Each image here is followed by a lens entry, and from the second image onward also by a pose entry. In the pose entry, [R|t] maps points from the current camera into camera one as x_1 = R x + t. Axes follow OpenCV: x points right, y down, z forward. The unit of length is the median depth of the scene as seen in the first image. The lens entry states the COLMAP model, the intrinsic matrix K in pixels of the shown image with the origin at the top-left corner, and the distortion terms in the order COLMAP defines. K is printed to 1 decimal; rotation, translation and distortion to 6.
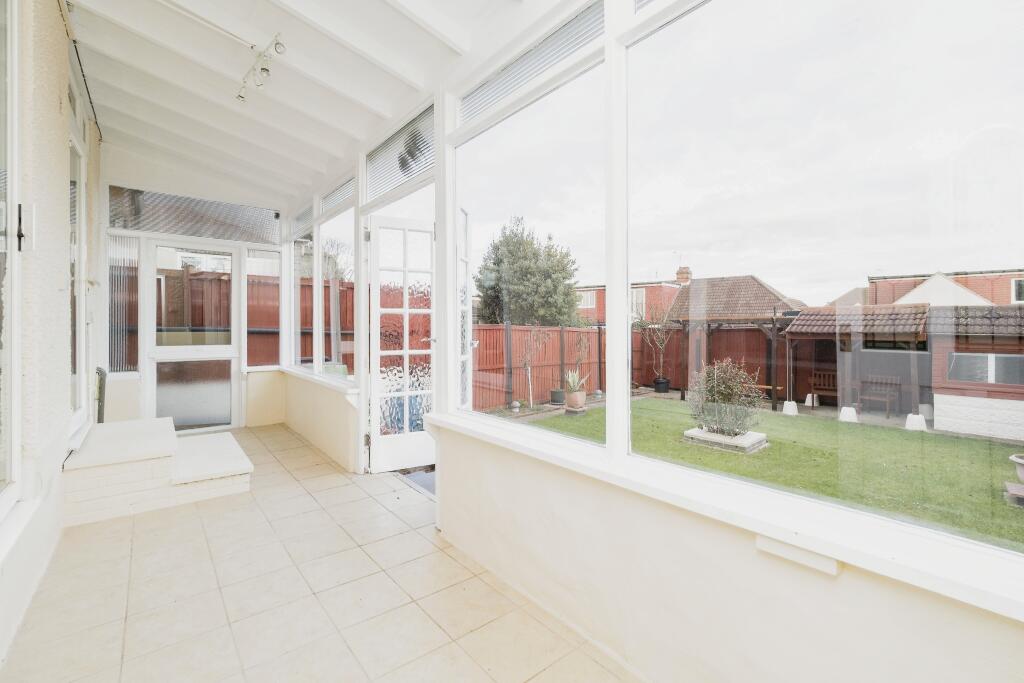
lens RADIAL K [[438.4, 0, 510.9], [0, 438.4, 332.4], [0, 0, 1]] dist [-0.016146, -0.000411]
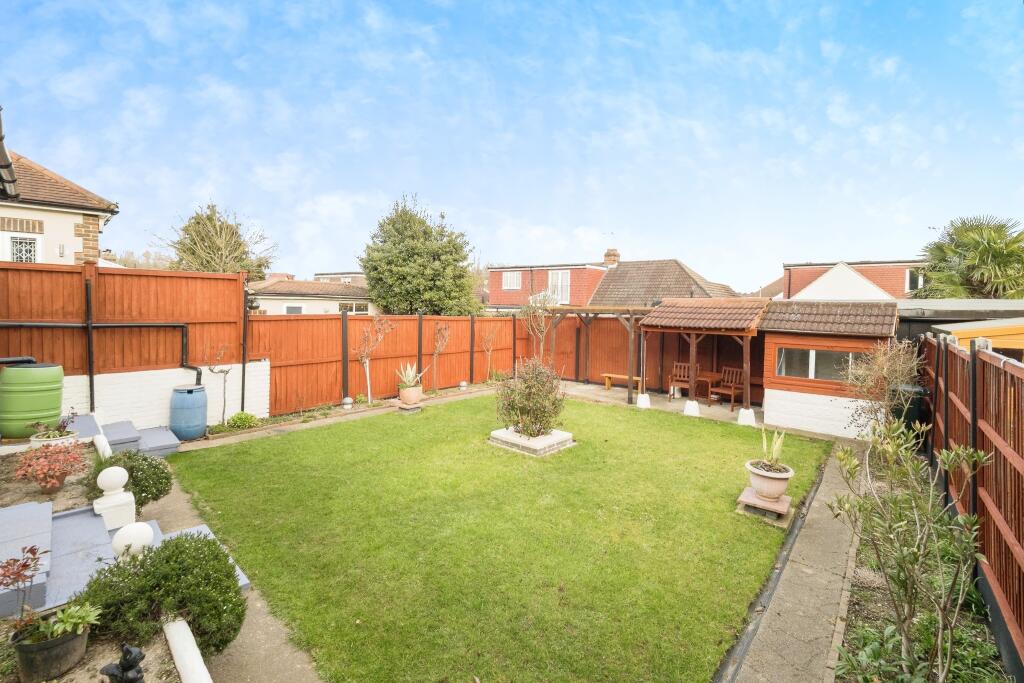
lens RADIAL K [[461.0, 0, 522.3], [0, 461.0, 312.9], [0, 0, 1]] dist [0.002536, 0.000059]
pose [[0.992511, 0.012654, 0.121494, 0.149285], [-0.013206, 0.999906, 0.003740, -0.016413], [-0.121435, -0.005317, 0.992585, -0.001315]]
